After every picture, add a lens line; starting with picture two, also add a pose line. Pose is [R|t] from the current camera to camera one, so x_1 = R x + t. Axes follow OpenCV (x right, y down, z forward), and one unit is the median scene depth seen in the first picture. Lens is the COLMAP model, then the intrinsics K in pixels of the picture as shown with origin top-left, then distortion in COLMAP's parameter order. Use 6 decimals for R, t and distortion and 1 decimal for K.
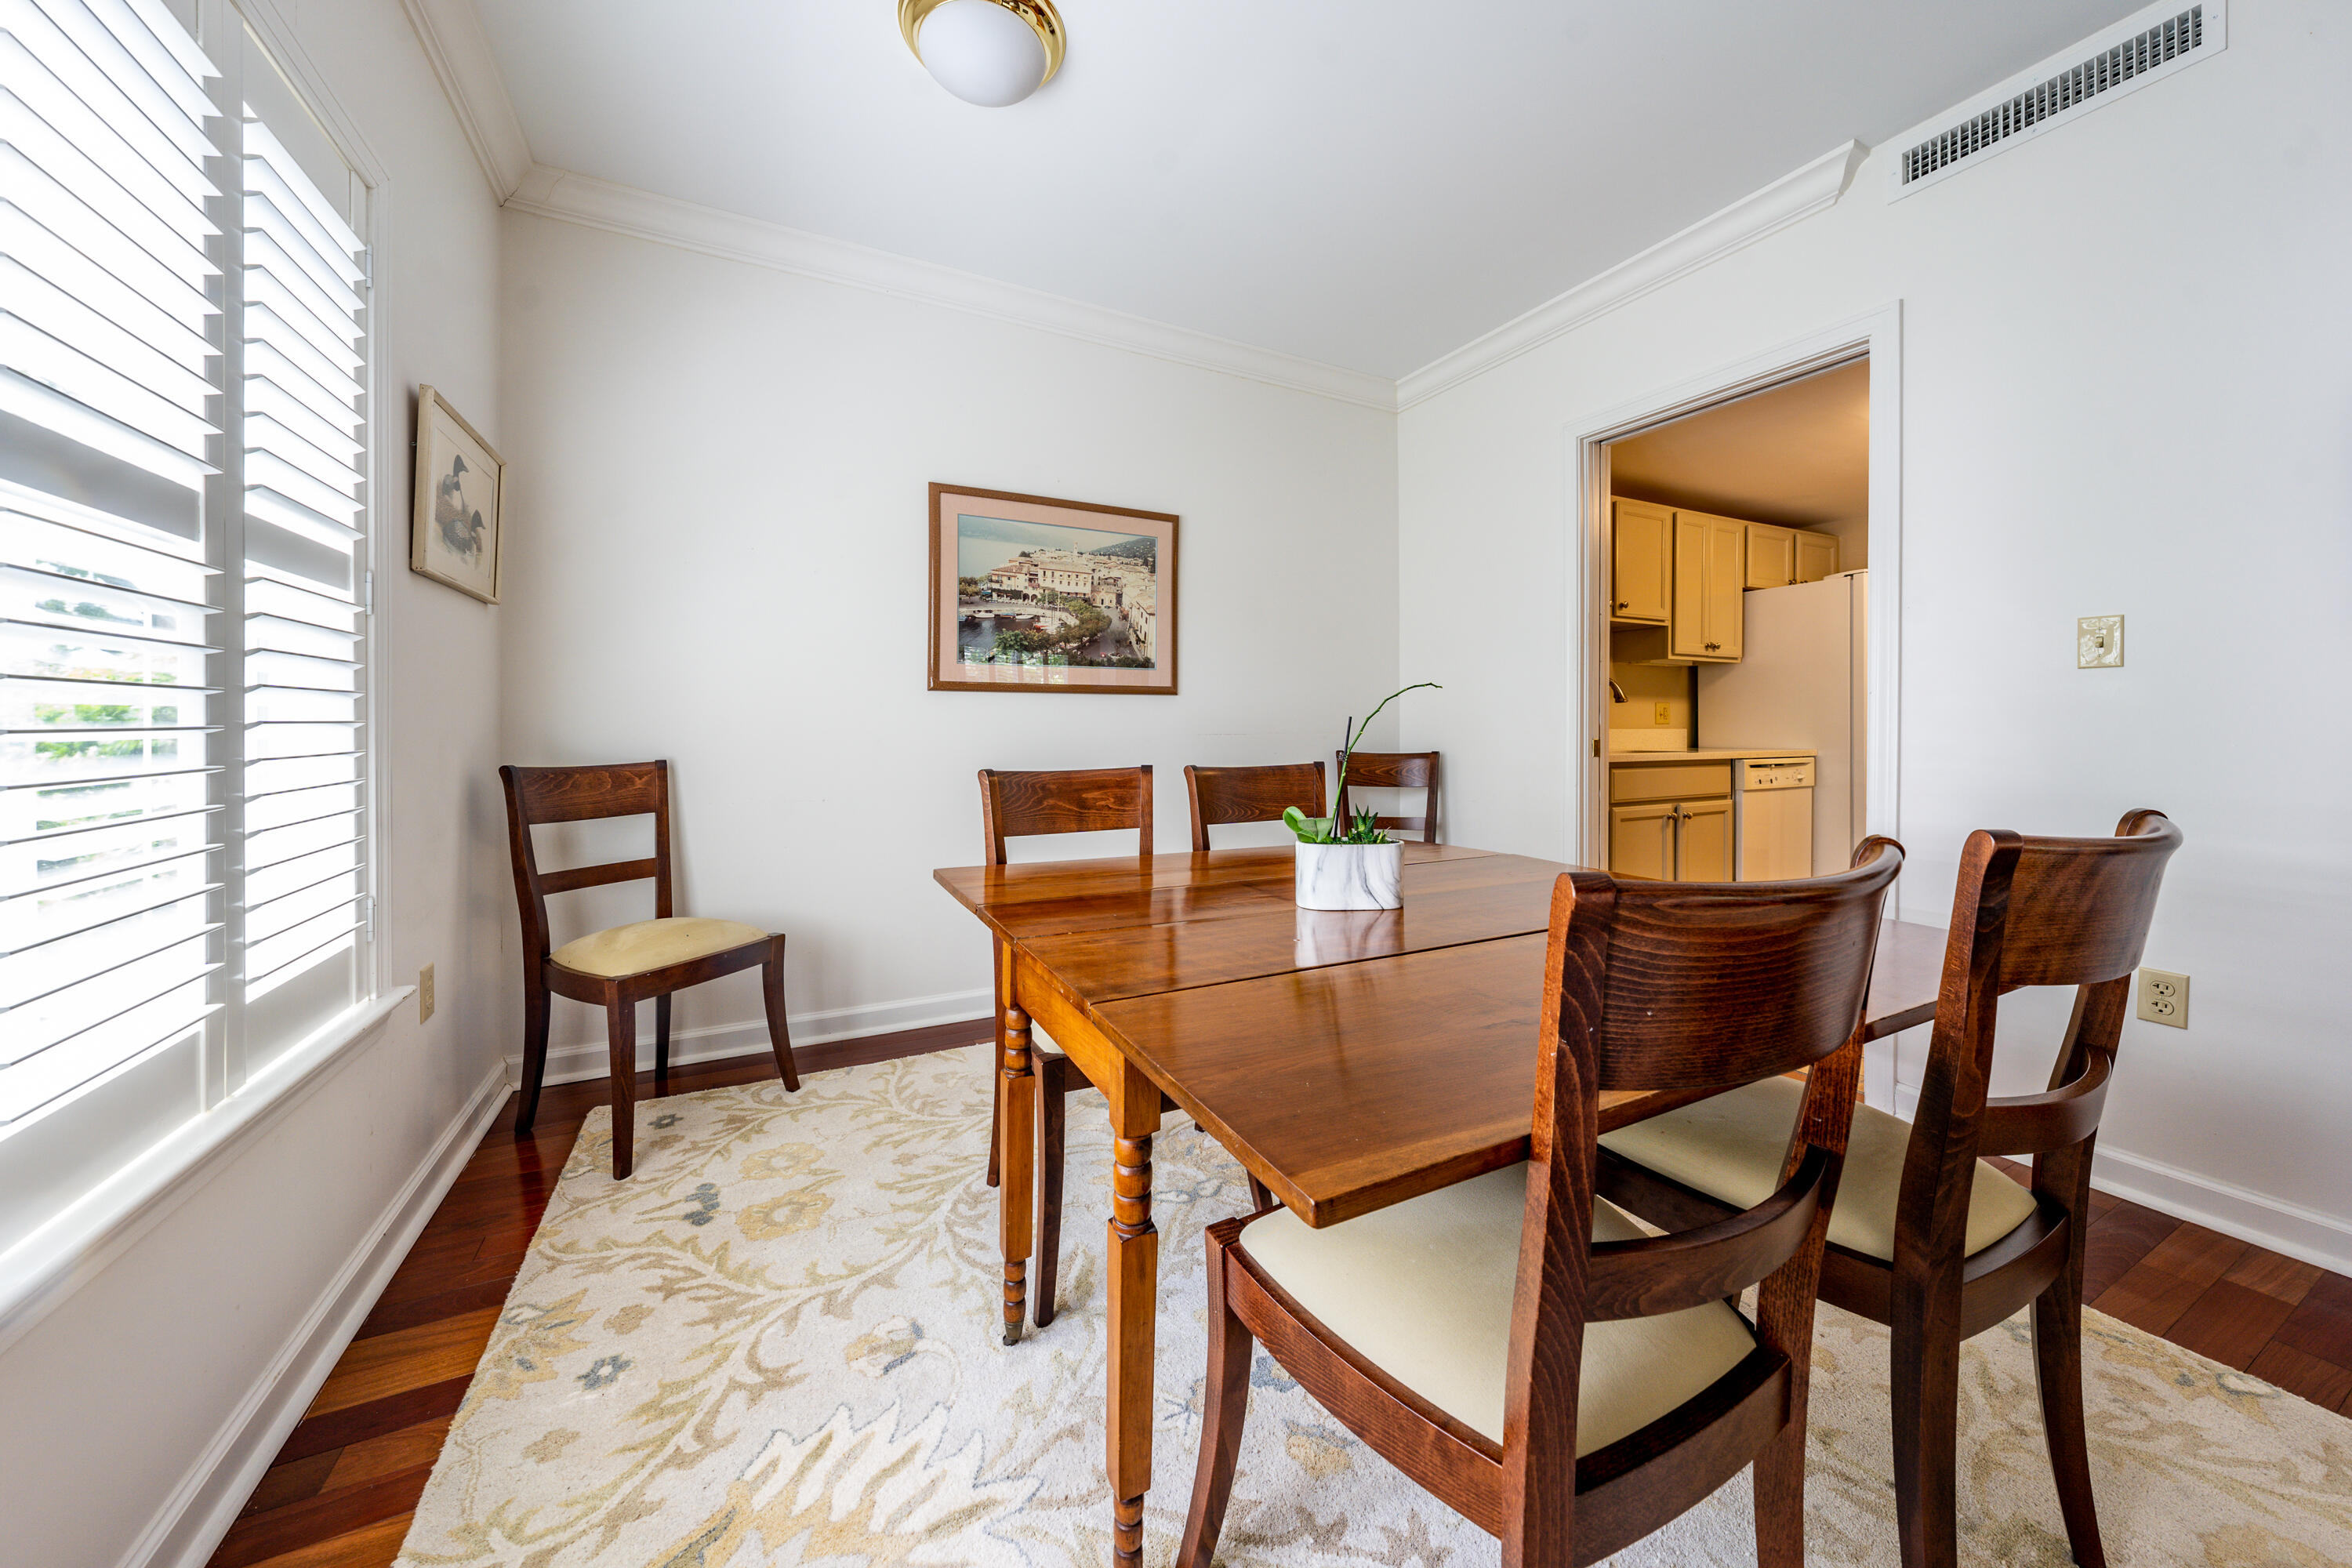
lens RADIAL K [[807.6, 0, 1177.6], [0, 807.6, 728.3], [0, 0, 1]] dist [-0.005340, 0.000447]
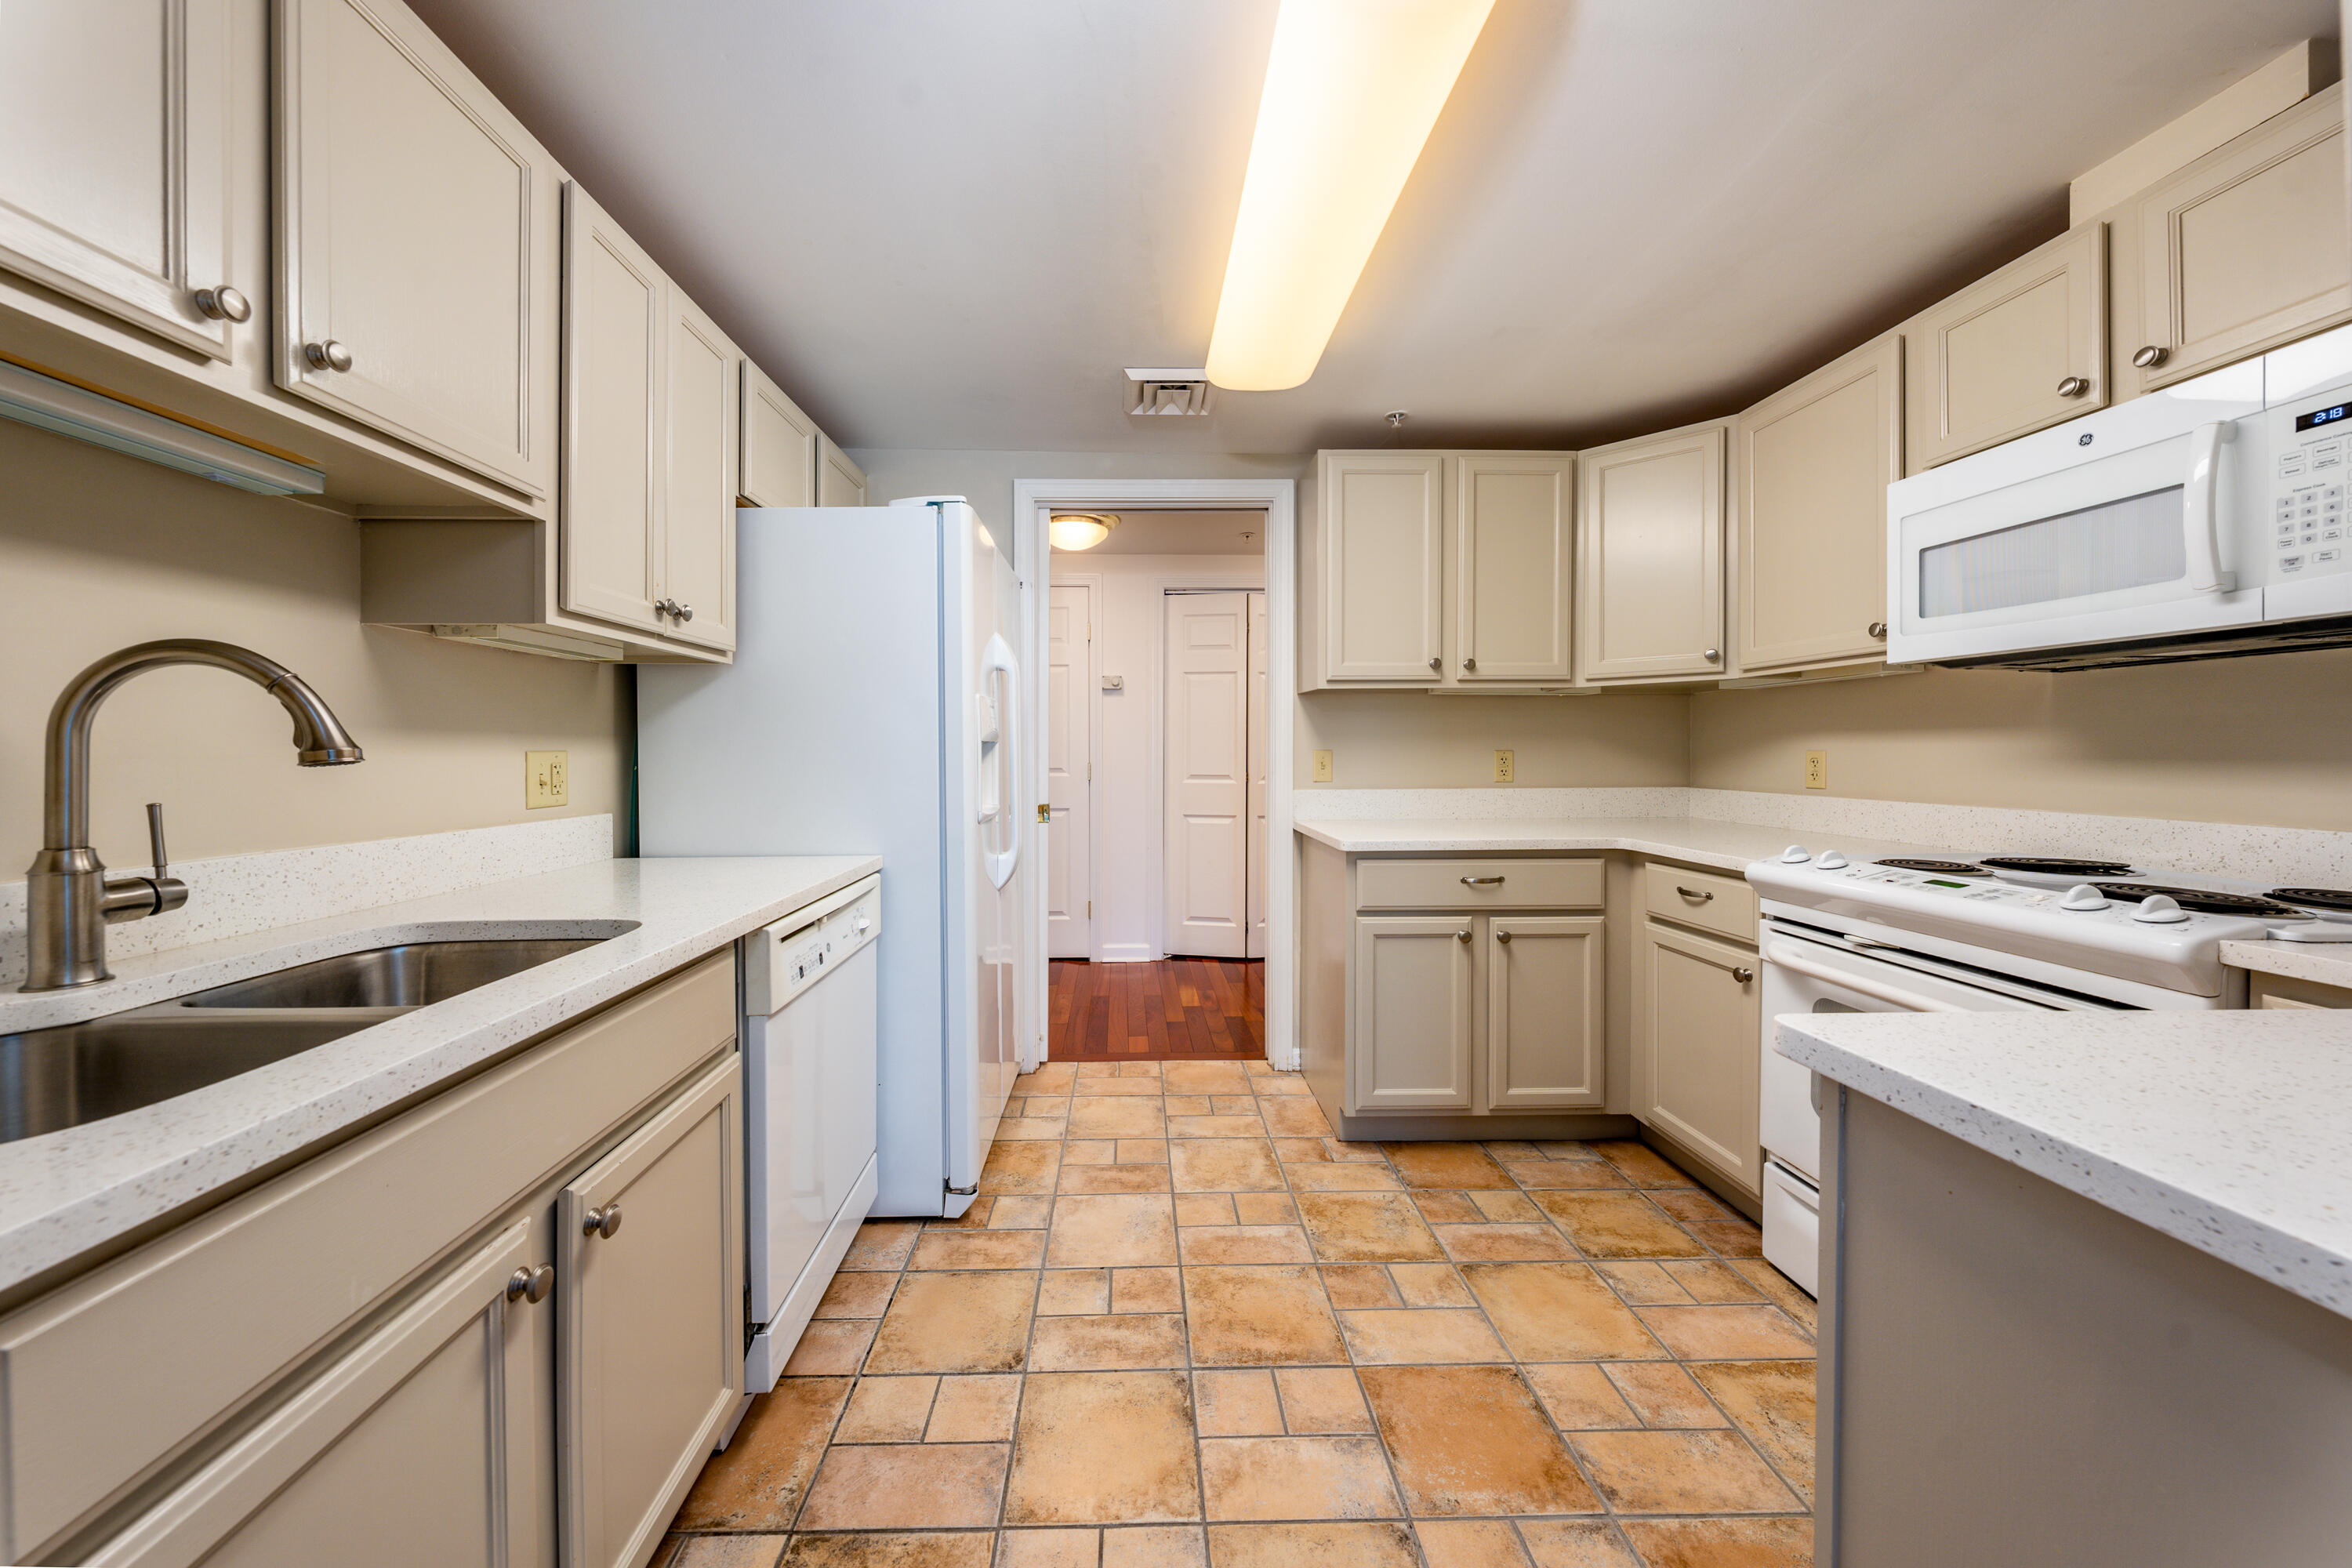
lens RADIAL K [[807.6, 0, 1126.1], [0, 807.6, 755.1], [0, 0, 1]] dist [-0.005340, 0.000447]
pose [[0.441802, -0.011085, 0.897044, 0.401515], [0.006459, 0.999937, 0.009175, -0.033238], [-0.897089, 0.001741, 0.441846, 0.618752]]
